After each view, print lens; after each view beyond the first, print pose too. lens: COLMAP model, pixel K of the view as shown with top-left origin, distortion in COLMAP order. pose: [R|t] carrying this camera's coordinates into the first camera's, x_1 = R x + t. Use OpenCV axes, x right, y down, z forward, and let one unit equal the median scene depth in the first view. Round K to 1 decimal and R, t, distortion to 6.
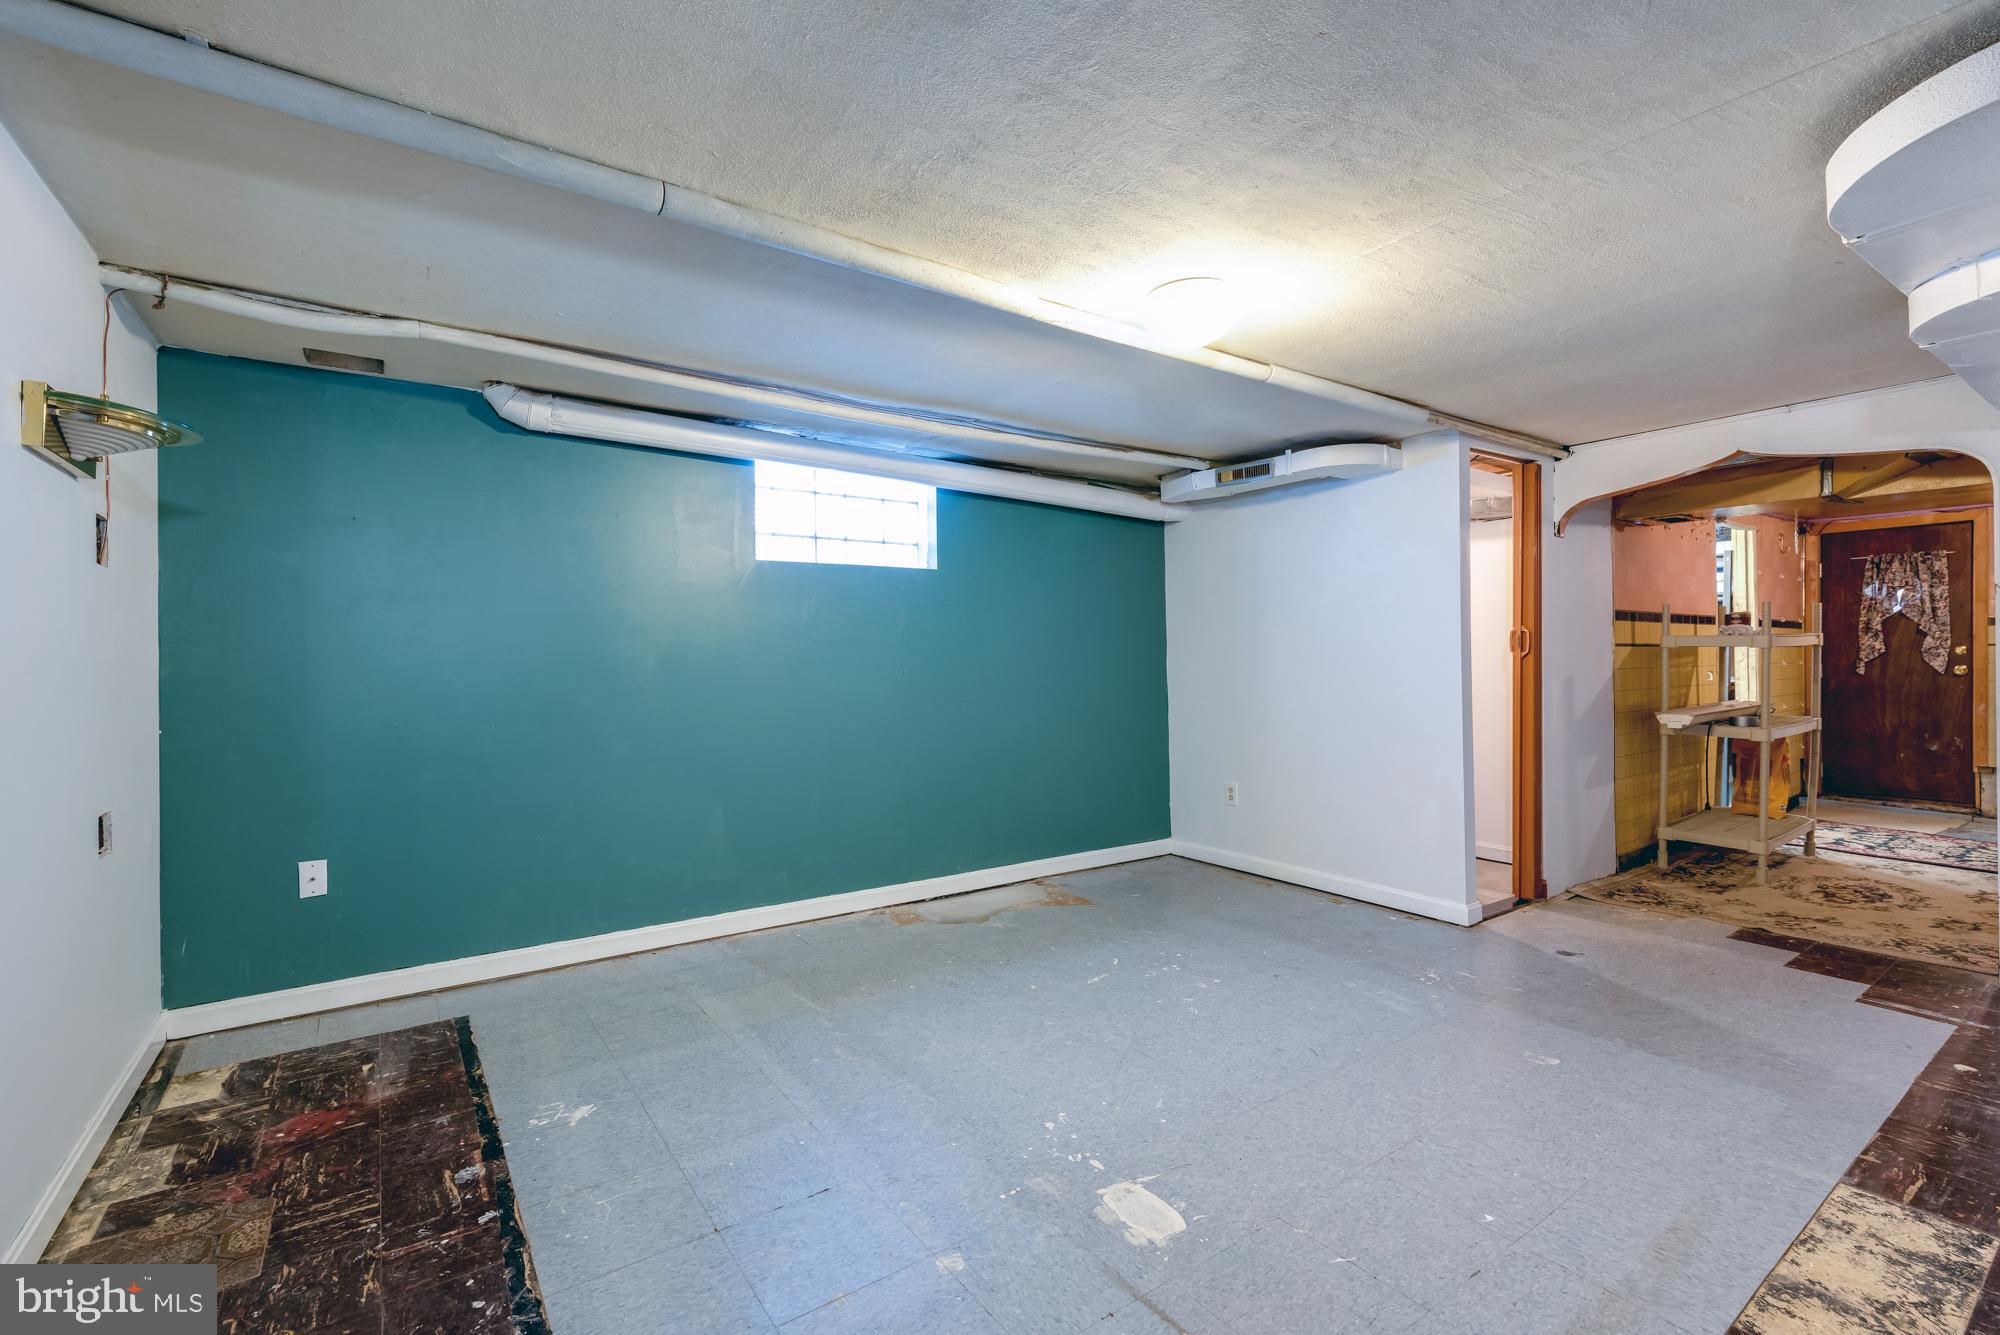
lens RADIAL K [[852.8, 0, 983.0], [0, 852.8, 661.5], [0, 0, 1]] dist [0.000146, 0.000055]
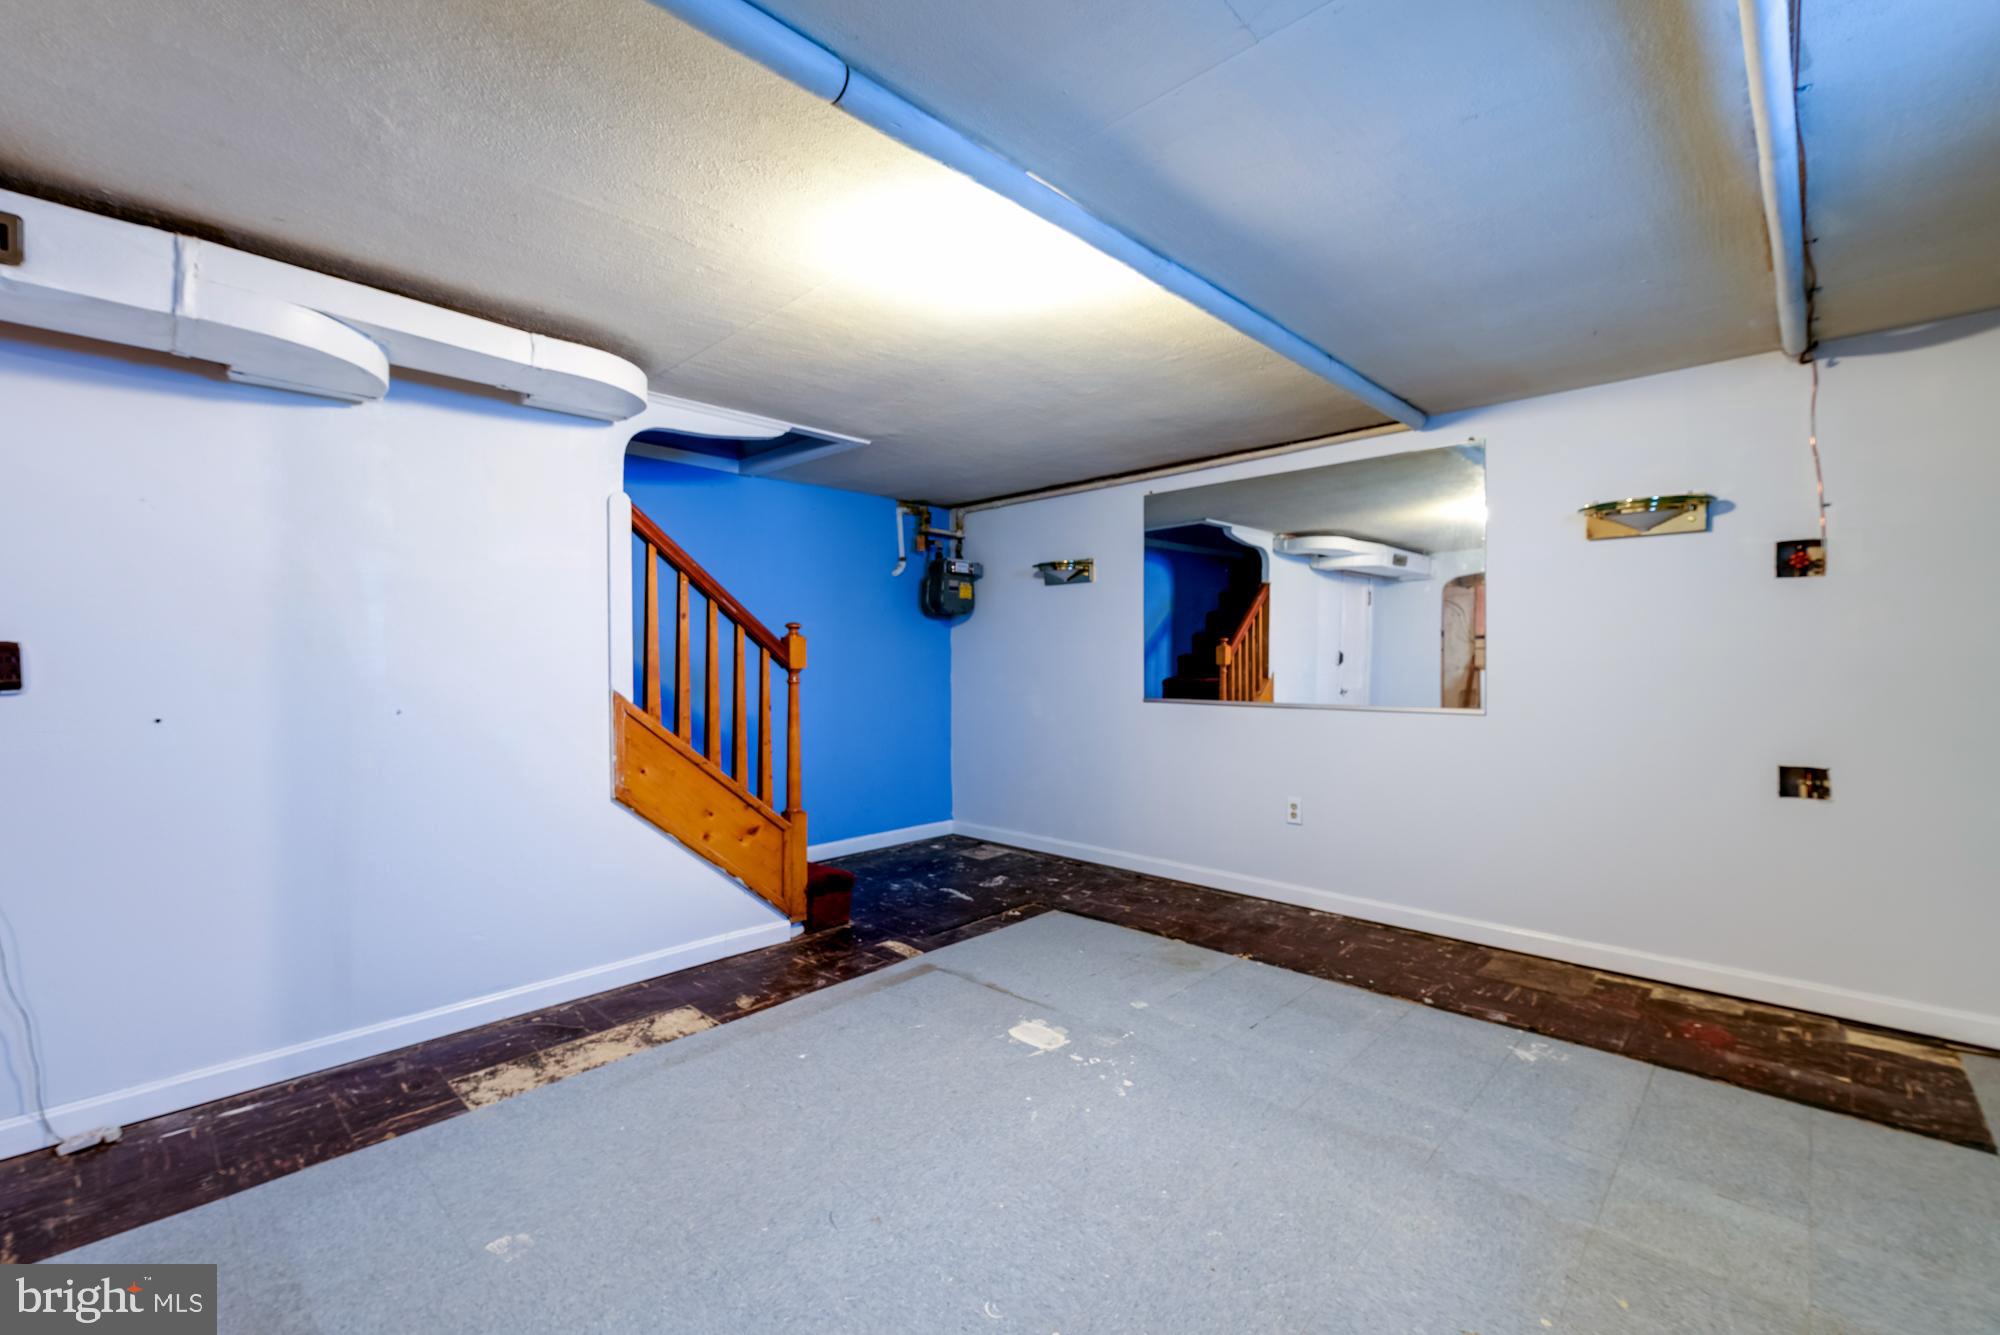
lens RADIAL K [[852.8, 0, 983.0], [0, 852.8, 661.5], [0, 0, 1]] dist [0.000146, 0.000055]
pose [[-0.980307, 0.013579, -0.197015, 0.513116], [0.013384, 0.999908, 0.002320, -0.009081], [0.197028, -0.000363, -0.980398, 2.220967]]
